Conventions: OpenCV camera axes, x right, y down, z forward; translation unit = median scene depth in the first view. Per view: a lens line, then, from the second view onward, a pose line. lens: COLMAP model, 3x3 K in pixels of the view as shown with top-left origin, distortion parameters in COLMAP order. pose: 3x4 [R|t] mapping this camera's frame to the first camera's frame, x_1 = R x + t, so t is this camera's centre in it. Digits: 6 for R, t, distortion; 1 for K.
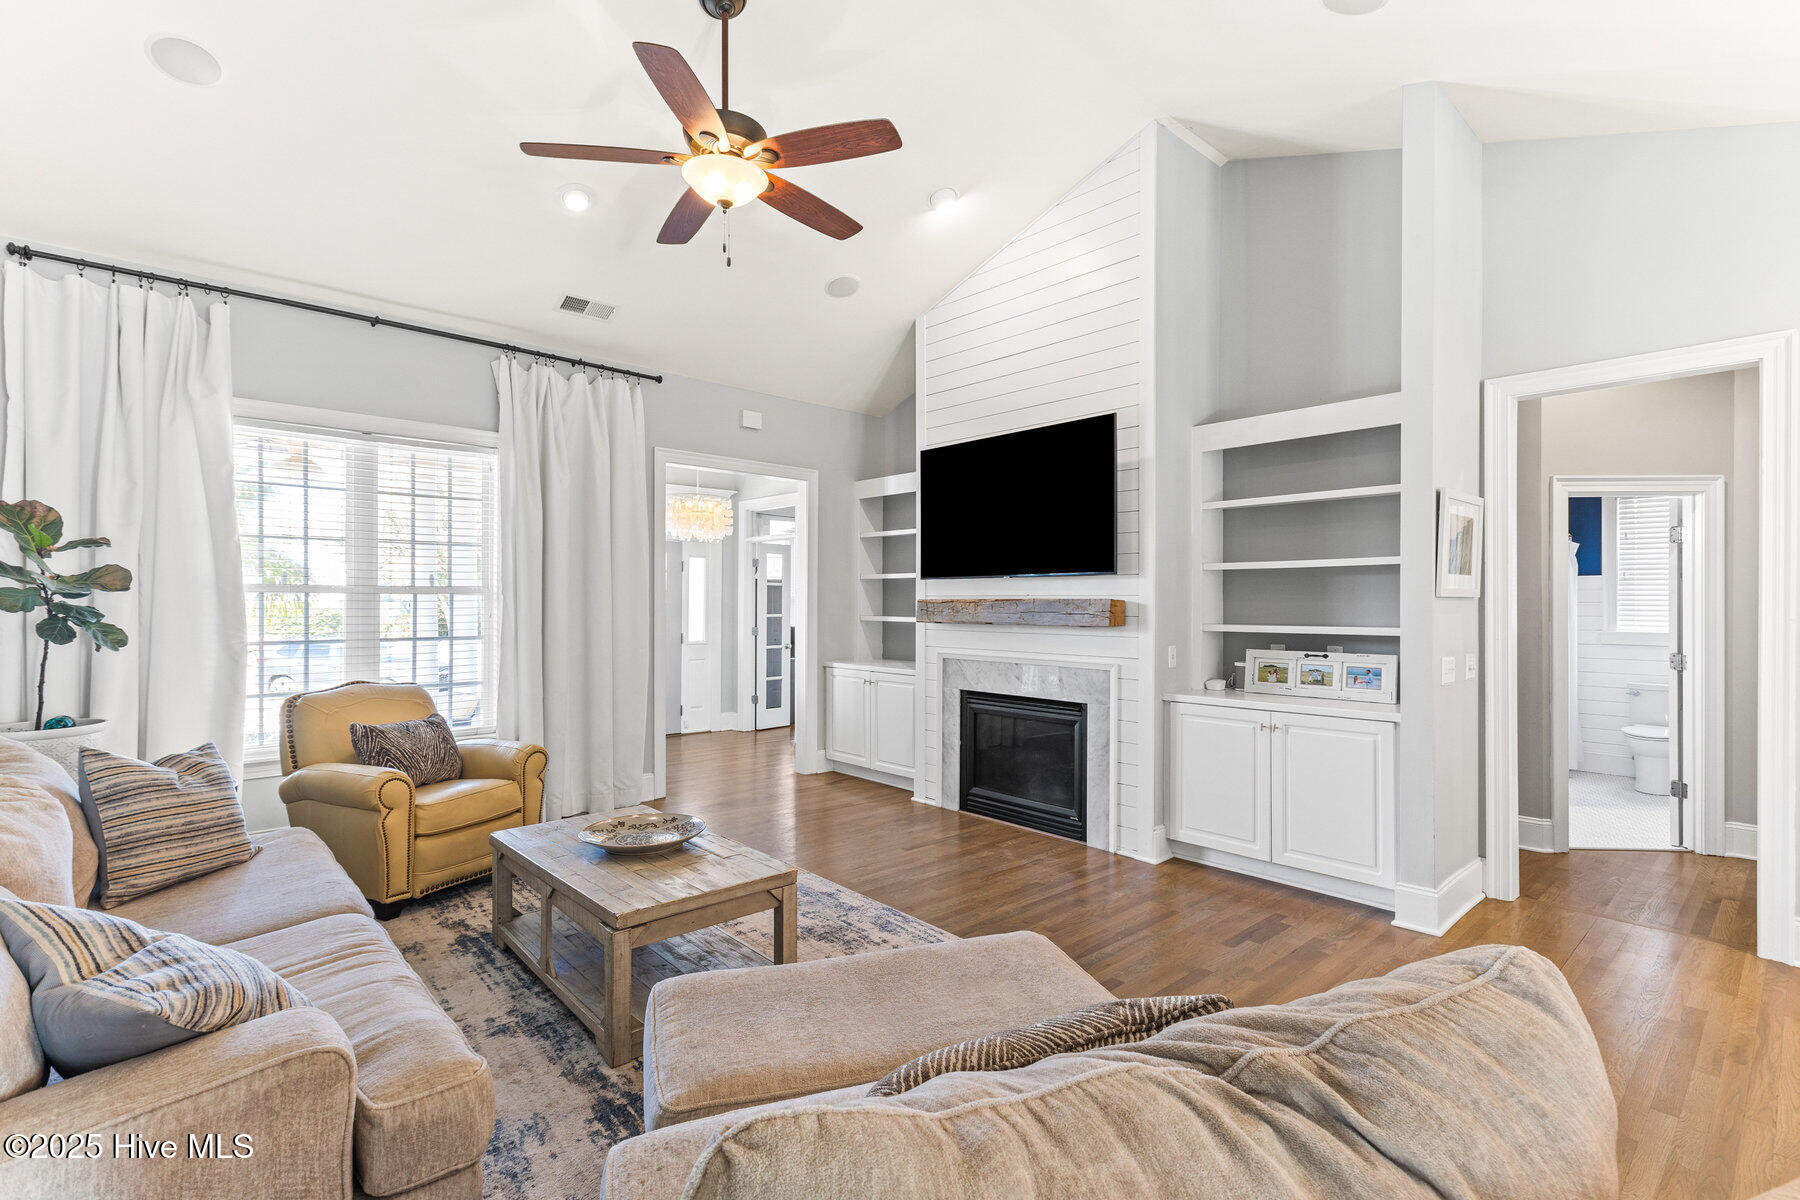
lens RADIAL K [[816.5, 0, 898.7], [0, 816.5, 570.9], [0, 0, 1]] dist [0.001426, 0.001686]
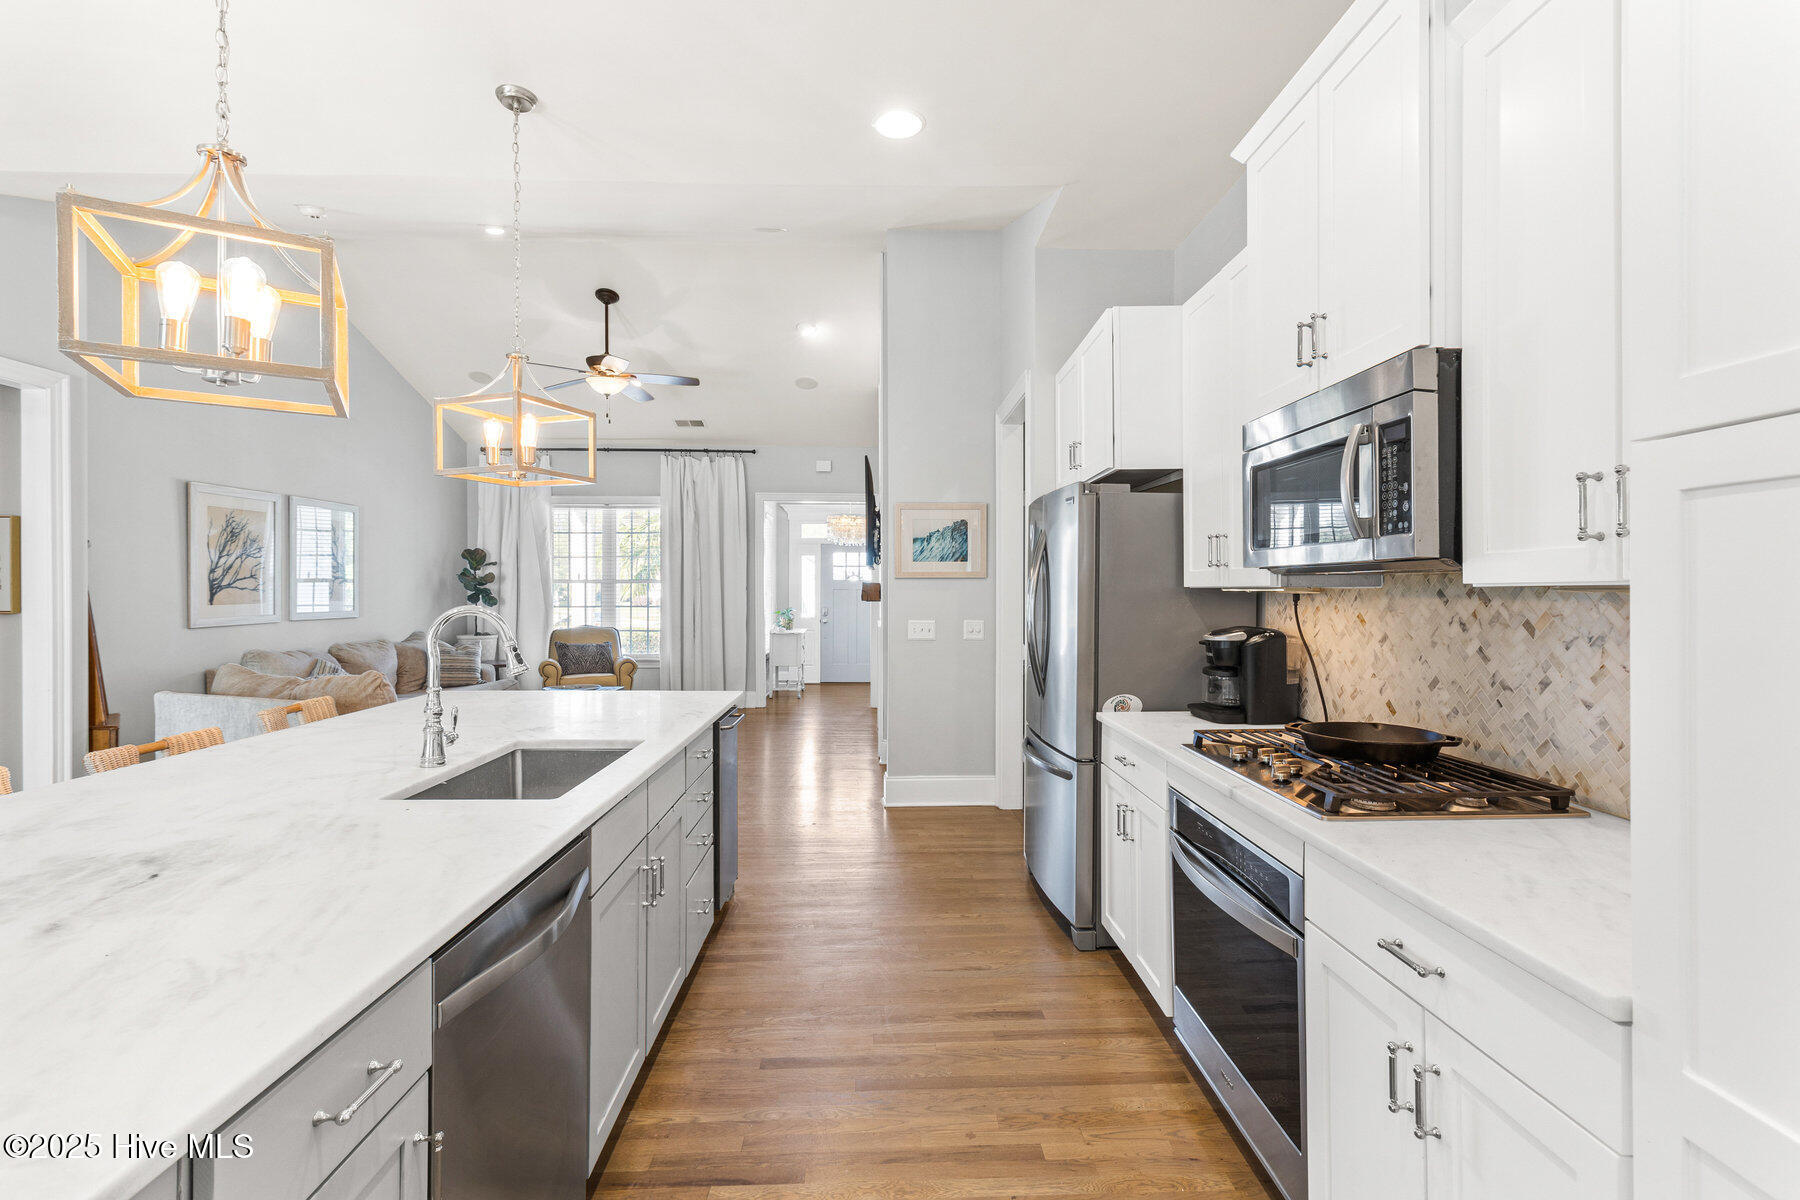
lens RADIAL K [[816.5, 0, 898.7], [0, 816.5, 570.9], [0, 0, 1]] dist [0.001426, 0.001686]
pose [[0.764726, -0.019451, -0.644062, 1.217528], [0.028801, 0.999577, 0.004009, 0.009994], [0.643711, -0.021615, 0.764963, -0.087543]]
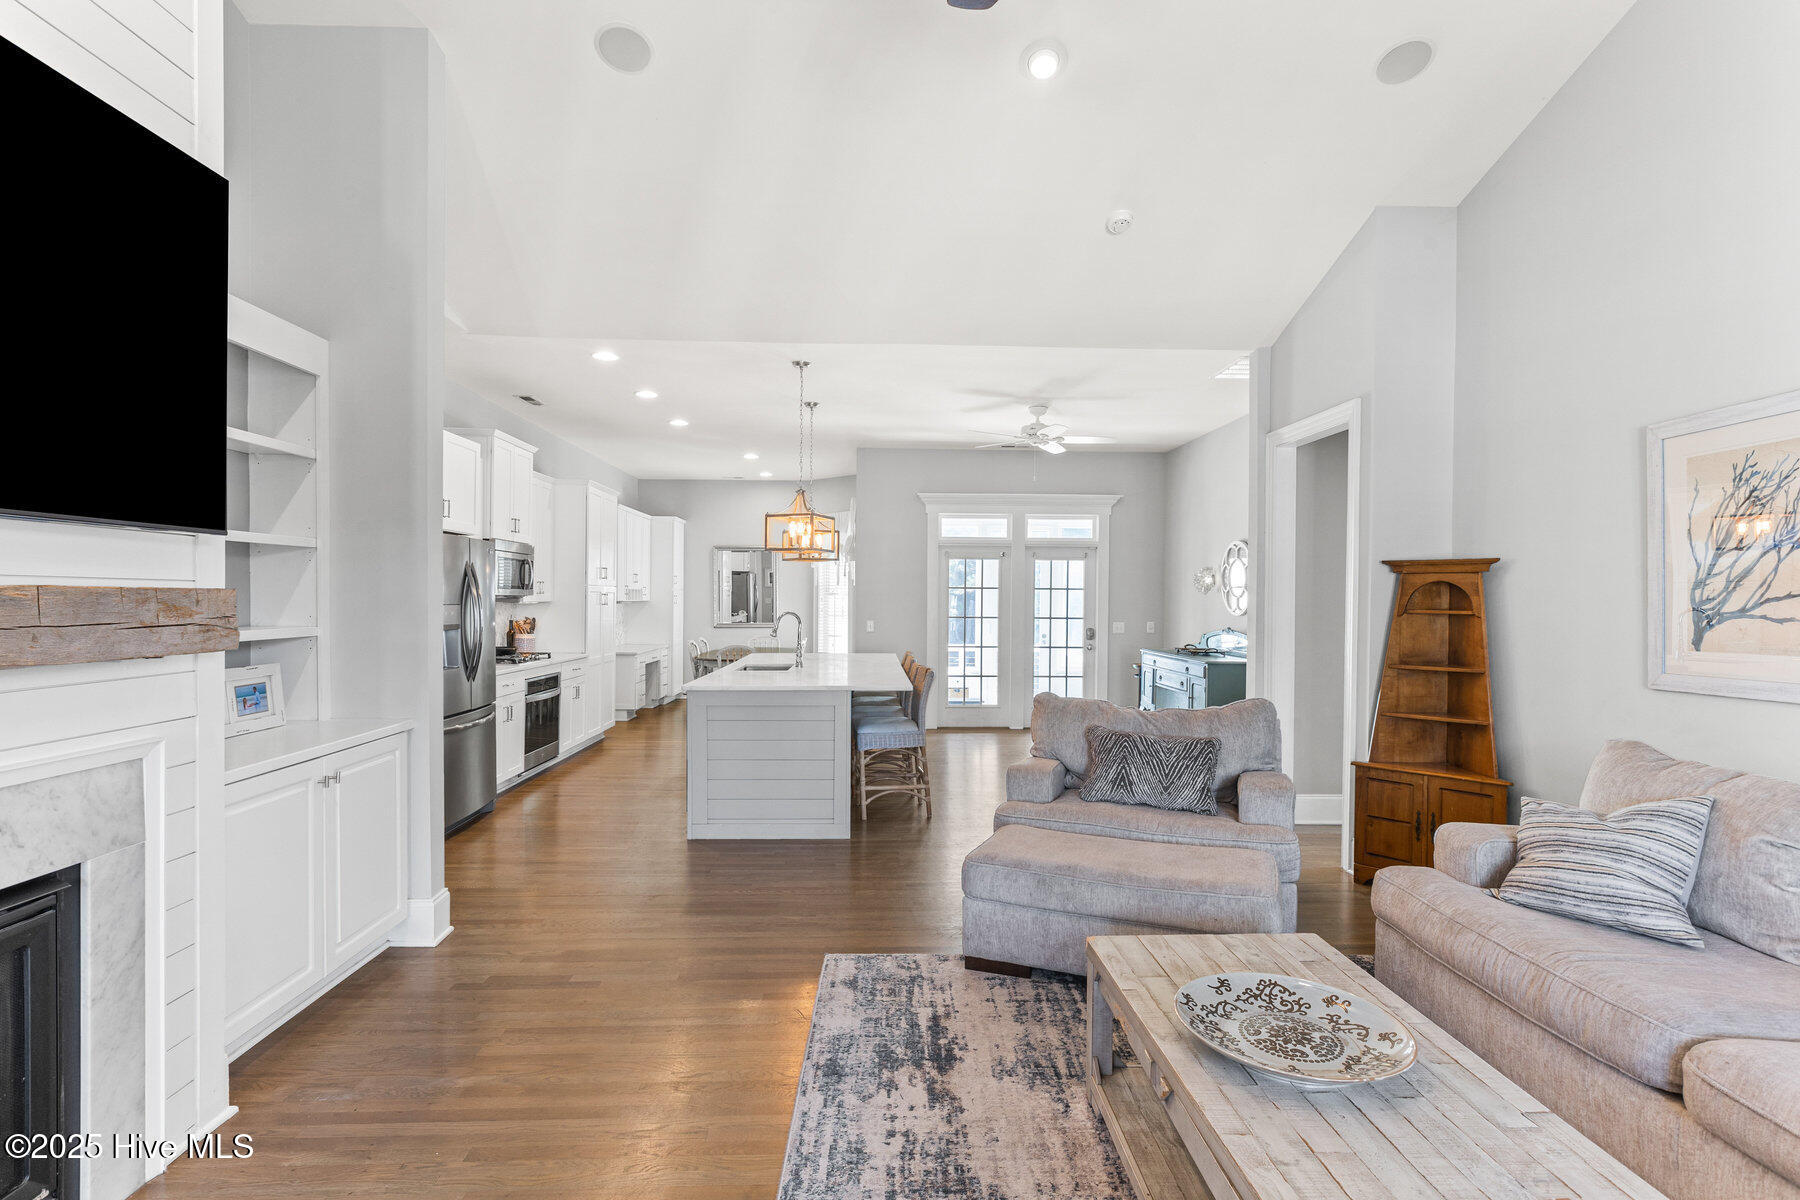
lens RADIAL K [[888.4, 0, 900.2], [0, 888.4, 586.4], [0, 0, 1]] dist [0.000702, 0.000666]
pose [[-0.768369, -0.001058, 0.640006, -0.328636], [-0.036958, 0.998403, -0.042719, 0.038648], [-0.638939, -0.056477, -0.767181, 1.092342]]
